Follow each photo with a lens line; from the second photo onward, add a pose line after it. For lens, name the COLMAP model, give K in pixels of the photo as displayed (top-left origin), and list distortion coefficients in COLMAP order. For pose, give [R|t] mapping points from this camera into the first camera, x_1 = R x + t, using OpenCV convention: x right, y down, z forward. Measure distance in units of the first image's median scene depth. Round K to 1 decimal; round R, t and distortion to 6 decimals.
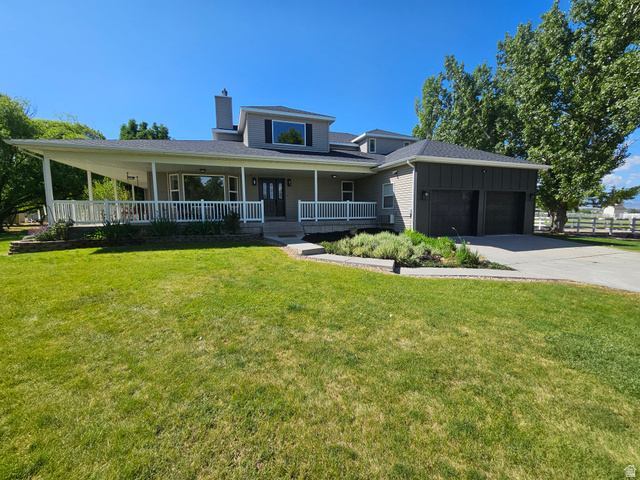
lens RADIAL K [[264.8, 0, 322.3], [0, 264.8, 239.7], [0, 0, 1]] dist [0.001904, 0.000339]
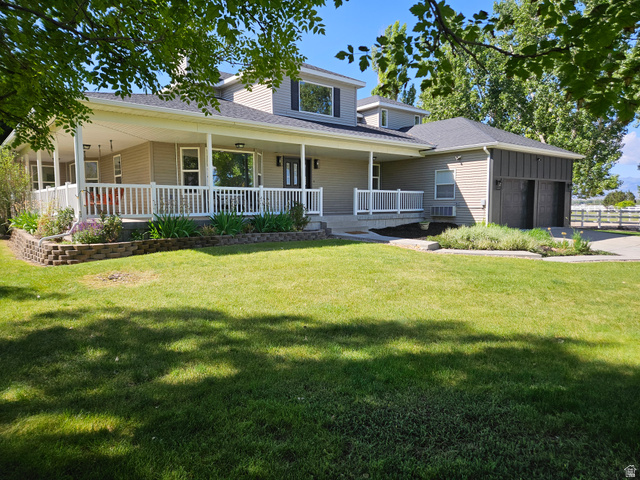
lens RADIAL K [[427.1, 0, 318.5], [0, 427.1, 239.7], [0, 0, 1]] dist [0.101300, -0.095415]
pose [[0.939445, -0.024705, 0.341807, -0.627017], [0.031547, 0.999398, -0.014470, 0.021214], [-0.341244, 0.024377, 0.939659, -0.169161]]
